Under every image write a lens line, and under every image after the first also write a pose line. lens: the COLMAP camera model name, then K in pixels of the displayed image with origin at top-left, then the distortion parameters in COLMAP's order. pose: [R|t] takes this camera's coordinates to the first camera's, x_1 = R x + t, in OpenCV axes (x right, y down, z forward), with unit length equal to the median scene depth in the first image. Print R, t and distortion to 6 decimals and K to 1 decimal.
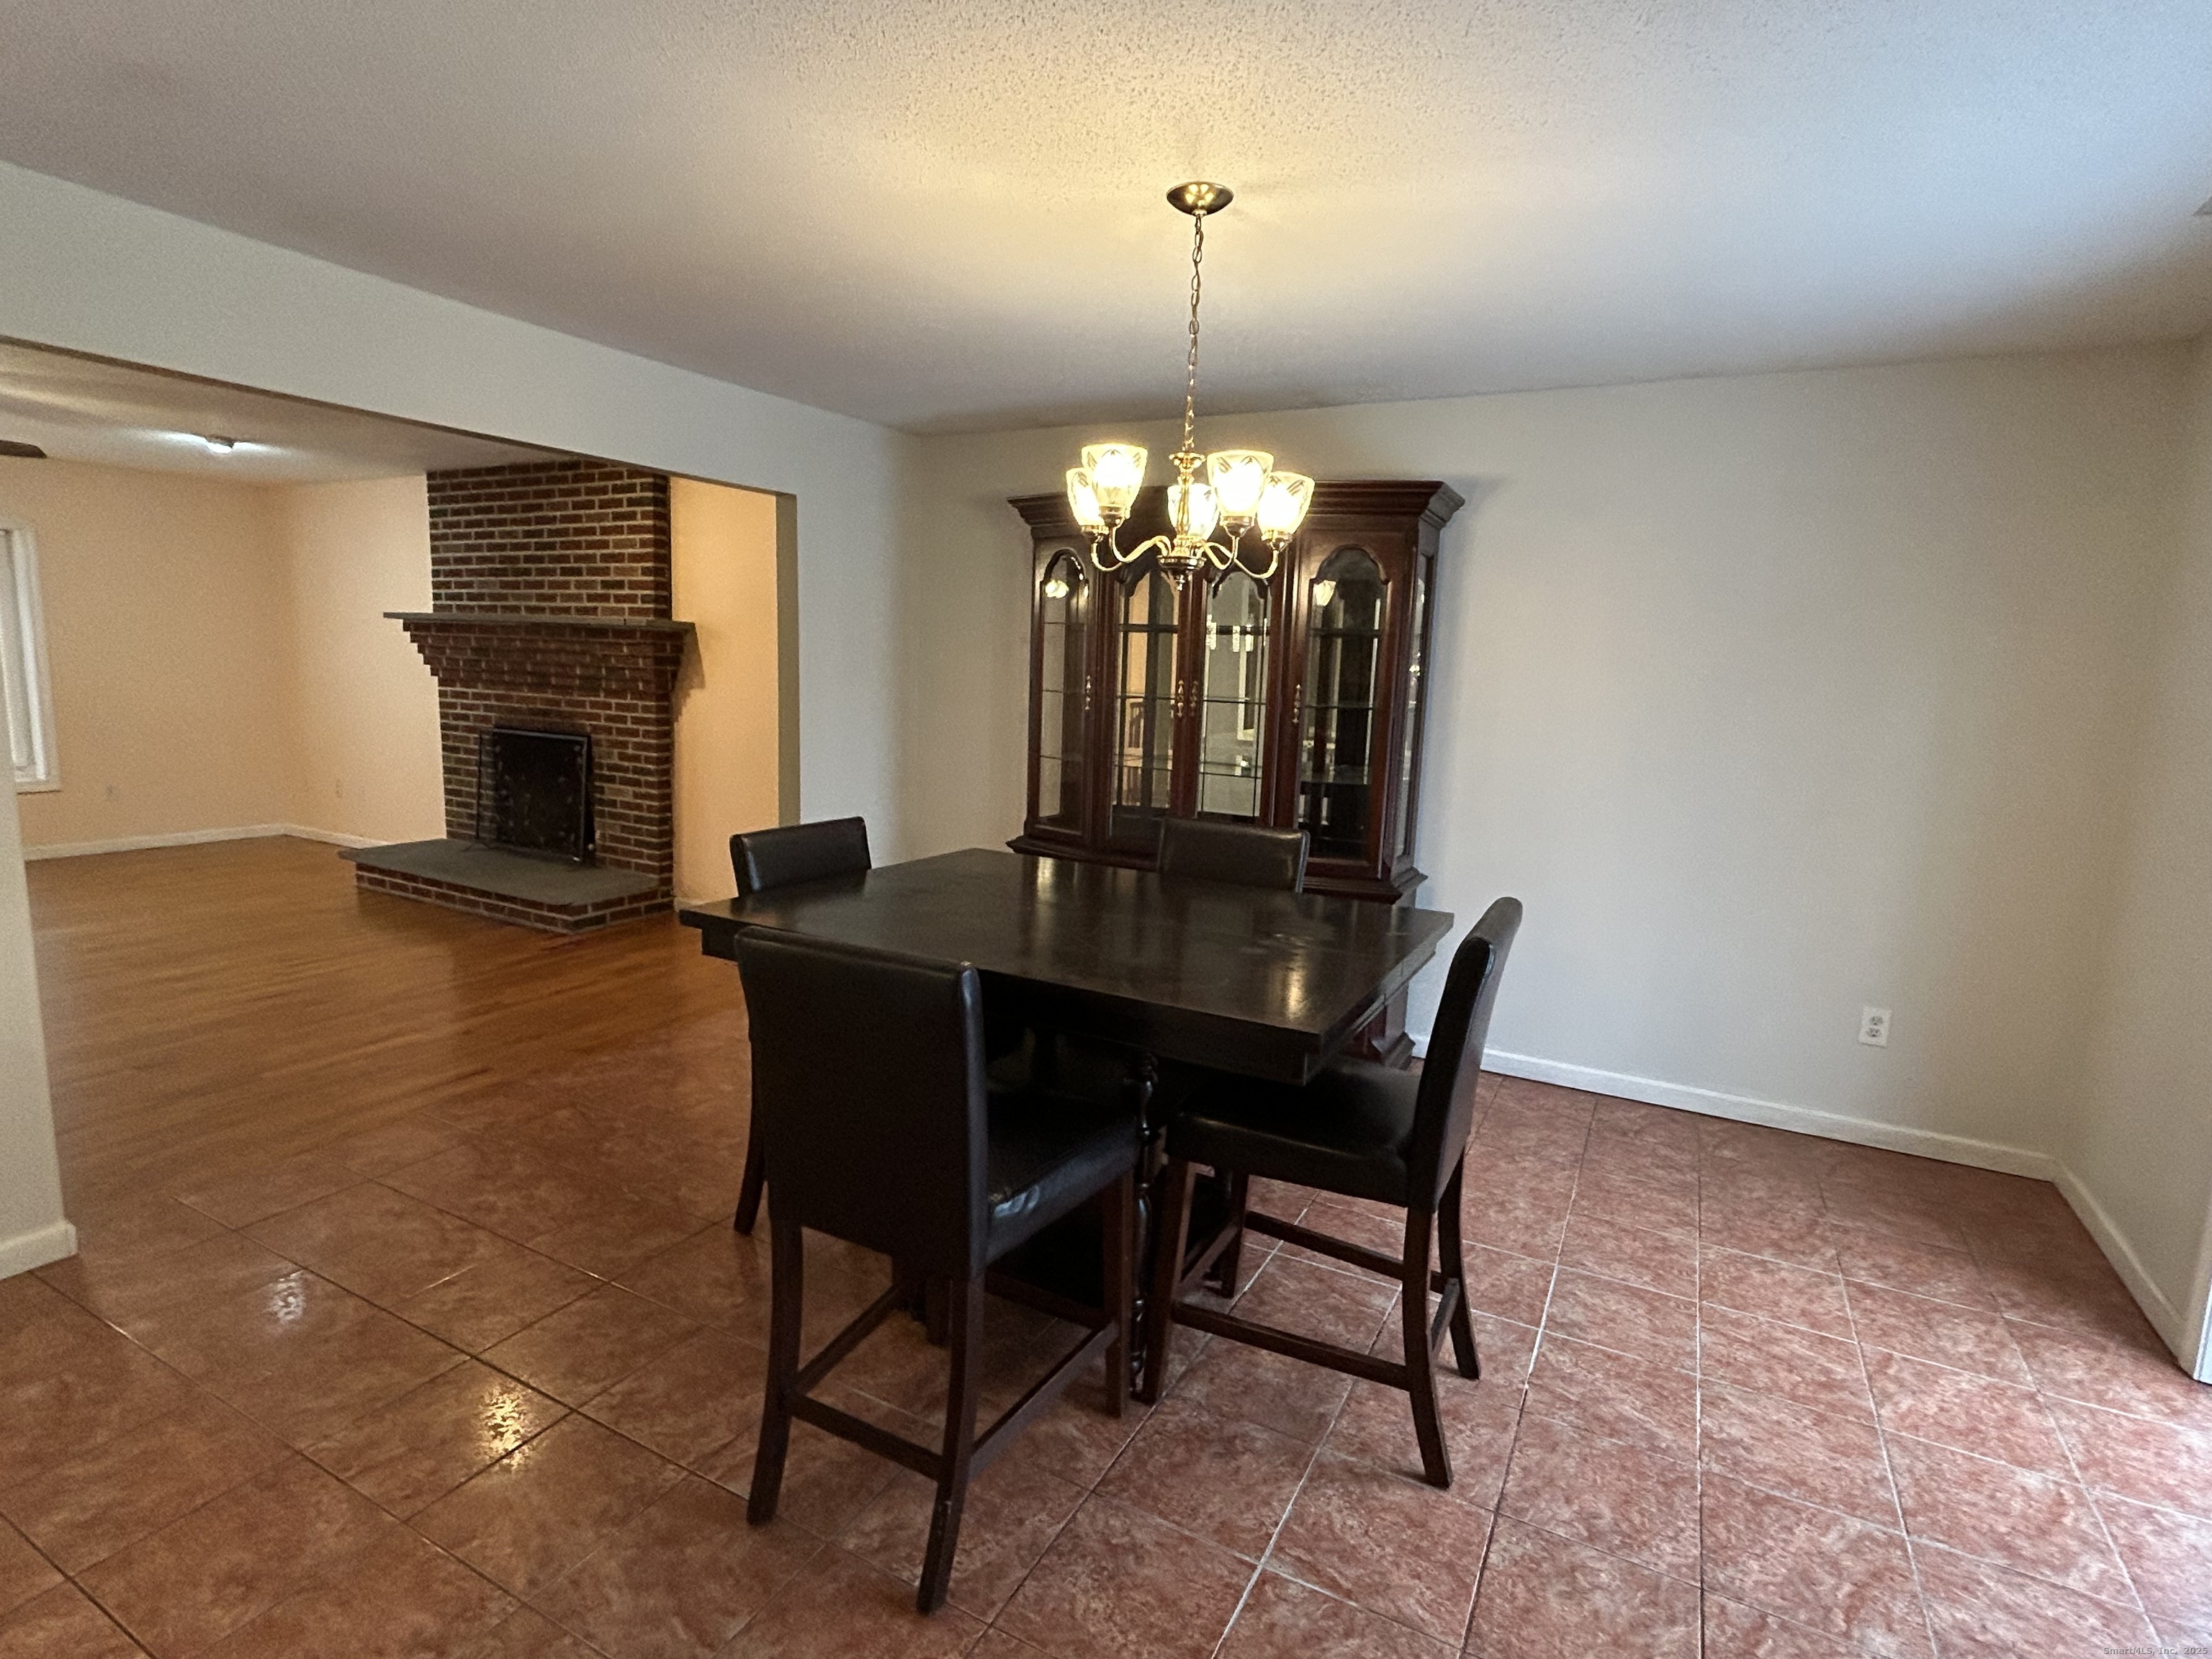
lens RADIAL K [[1096.2, 0, 1106.2], [0, 1096.2, 821.0], [0, 0, 1]] dist [-0.000839, 0.000110]
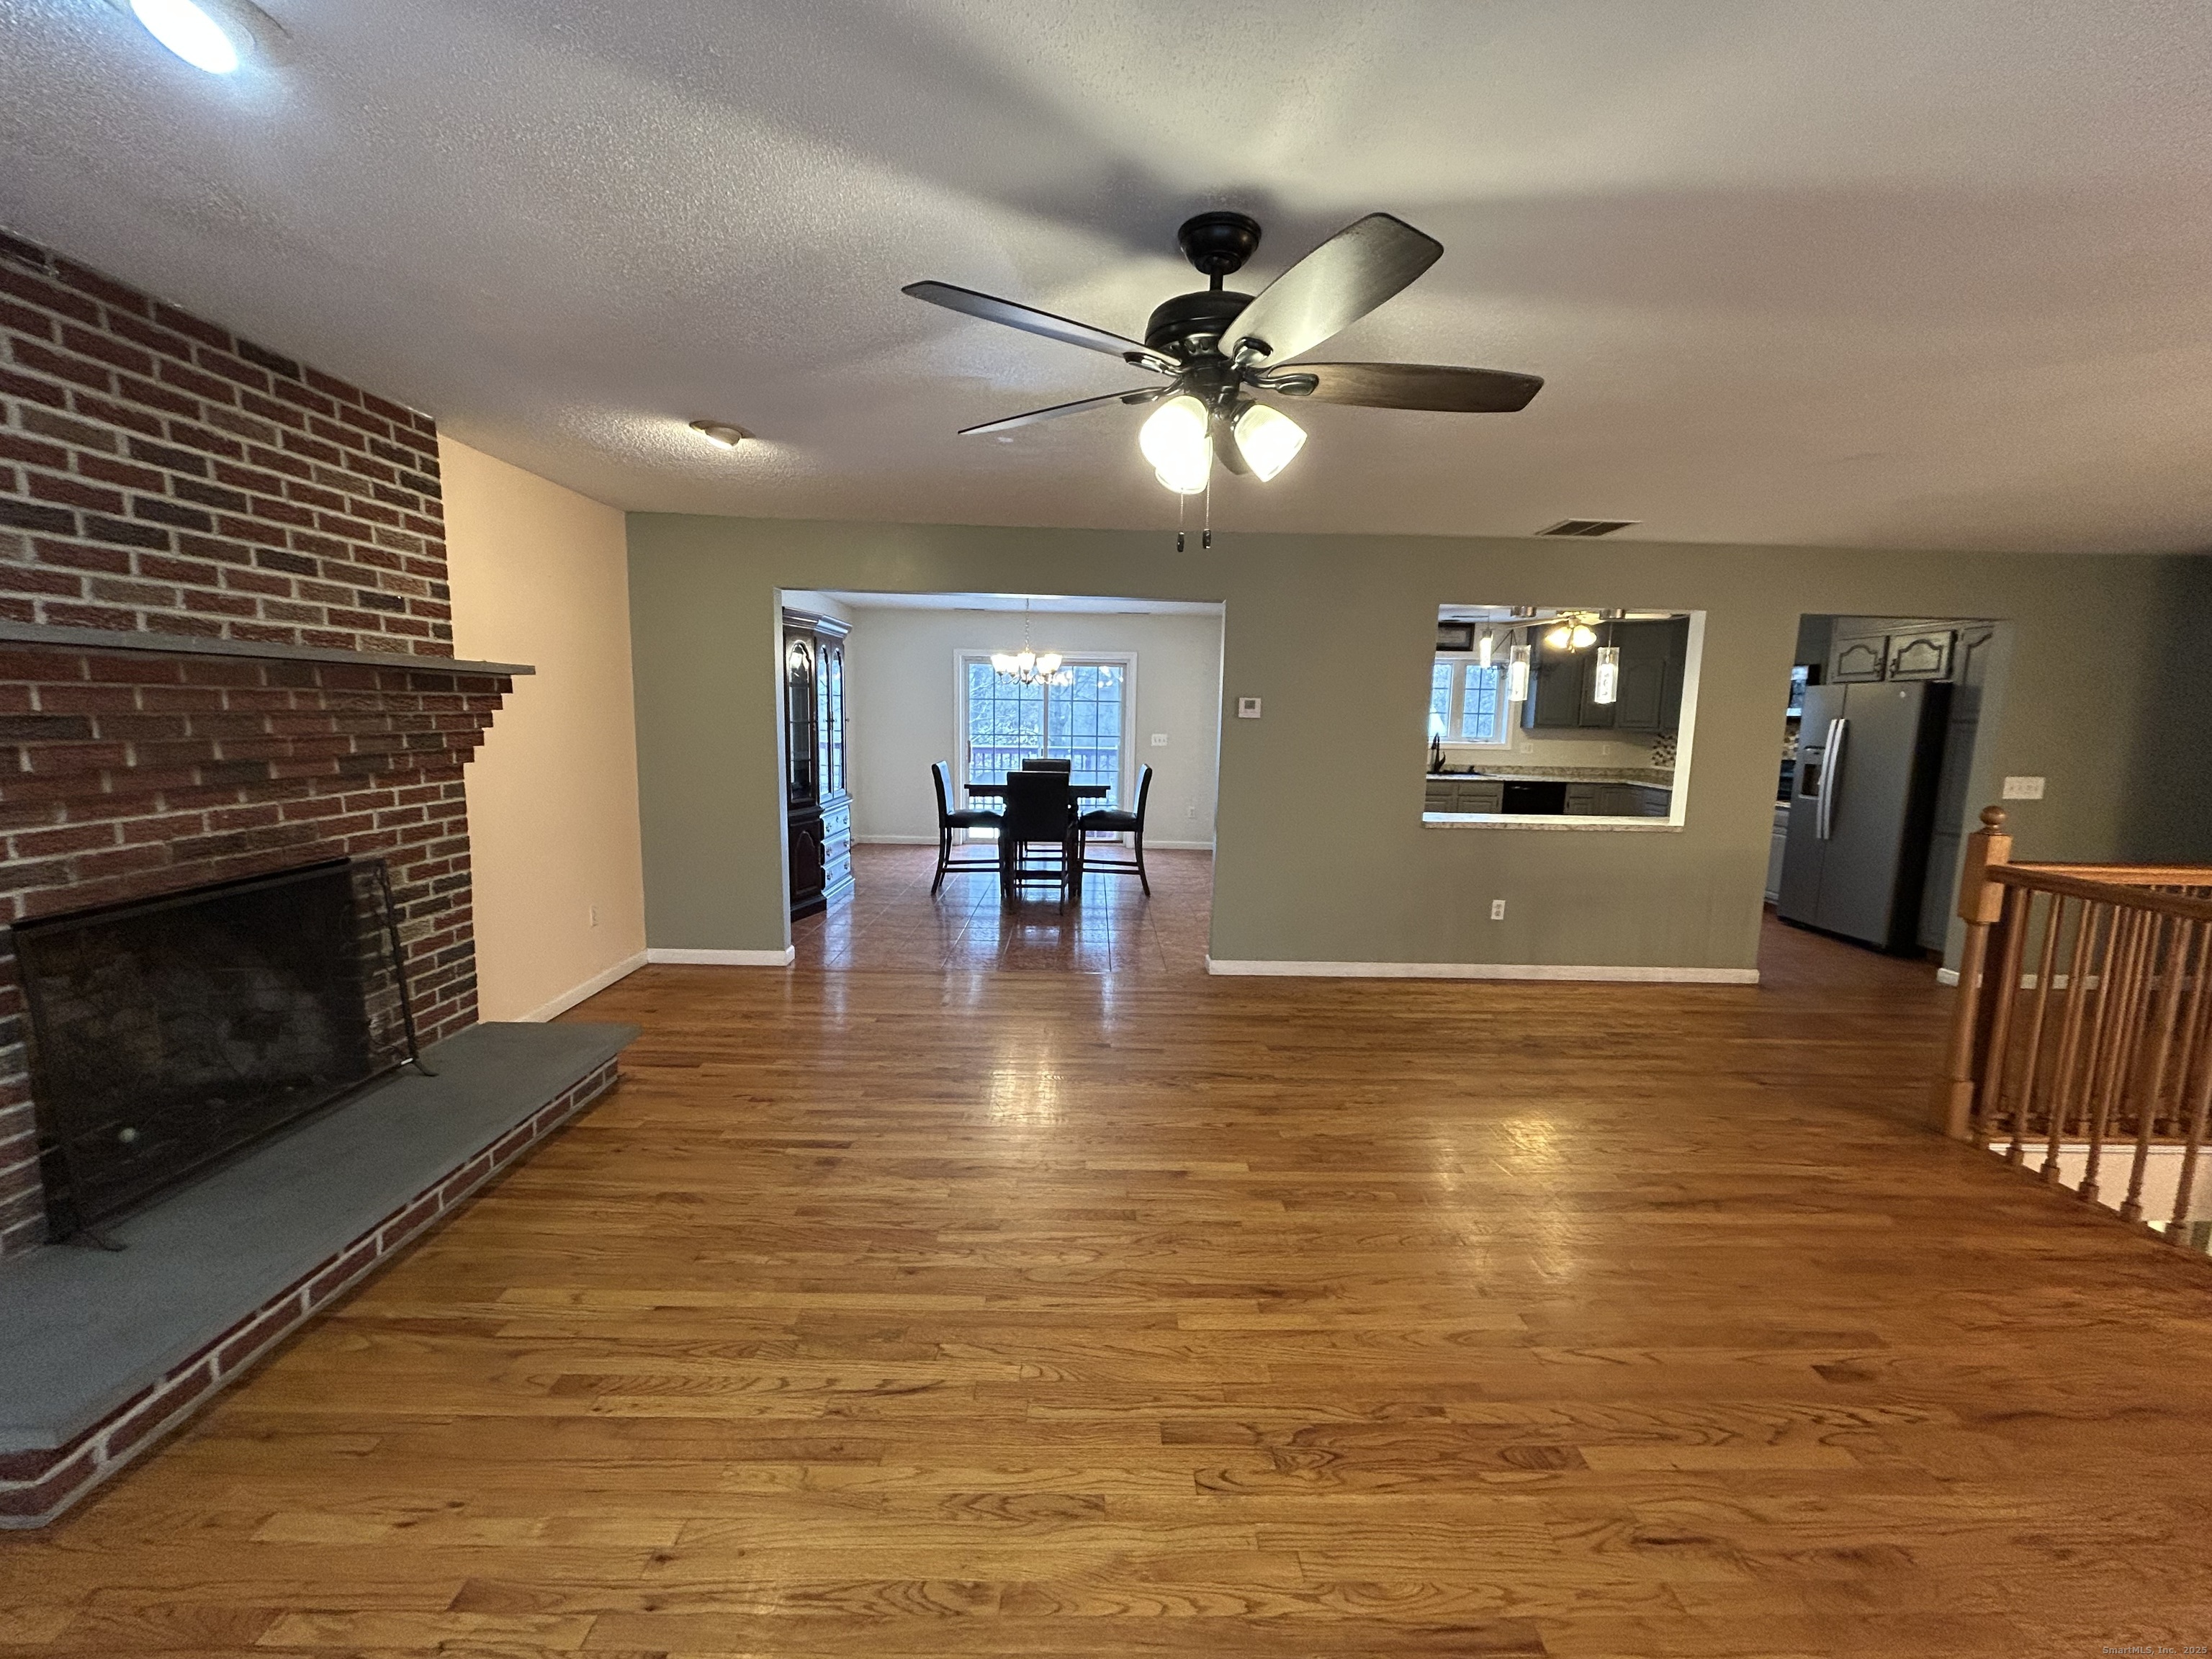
lens RADIAL K [[883.8, 0, 1107.0], [0, 883.8, 824.3], [0, 0, 1]] dist [-0.000913, 0.000190]
pose [[-0.483202, -0.159640, 0.860832, -1.074582], [0.084560, 0.970129, 0.227374, -0.169384], [-0.871416, 0.182660, -0.455269, 0.876769]]
